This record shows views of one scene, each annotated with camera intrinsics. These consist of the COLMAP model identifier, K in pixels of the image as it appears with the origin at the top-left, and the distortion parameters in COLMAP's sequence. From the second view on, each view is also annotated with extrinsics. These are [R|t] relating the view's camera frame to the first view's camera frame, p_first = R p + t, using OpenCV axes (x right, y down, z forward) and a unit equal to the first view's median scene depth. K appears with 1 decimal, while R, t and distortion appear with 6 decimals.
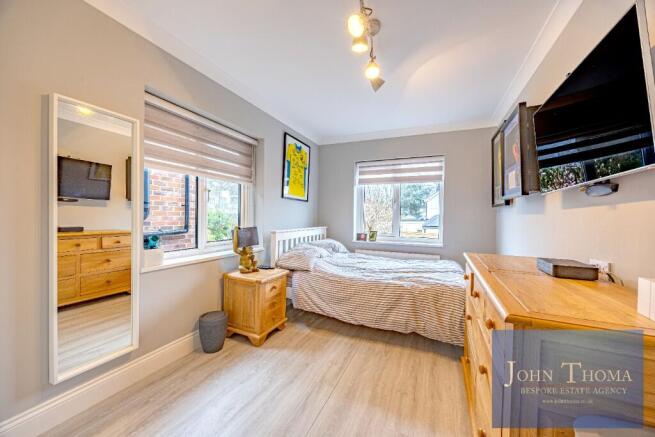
lens RADIAL K [[248.9, 0, 324.4], [0, 248.9, 217.6], [0, 0, 1]] dist [-0.001325, -0.000028]
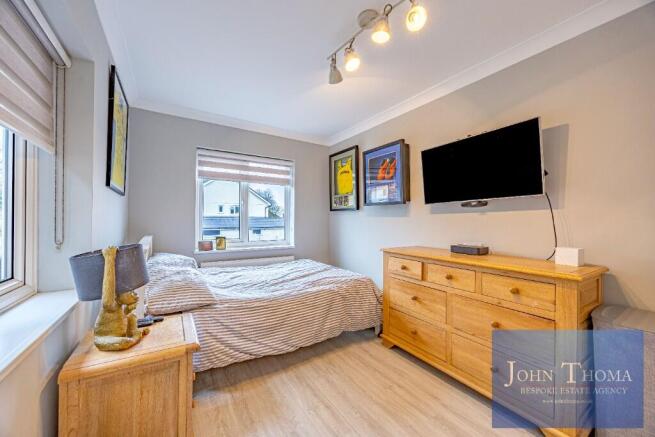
lens RADIAL K [[248.9, 0, 323.9], [0, 248.9, 218.7], [0, 0, 1]] dist [-0.001325, -0.000028]
pose [[0.555745, -0.008498, 0.831309, -0.340957], [0.008683, 0.999953, 0.004417, -0.008151], [-0.831307, 0.004764, 0.555793, 0.309046]]
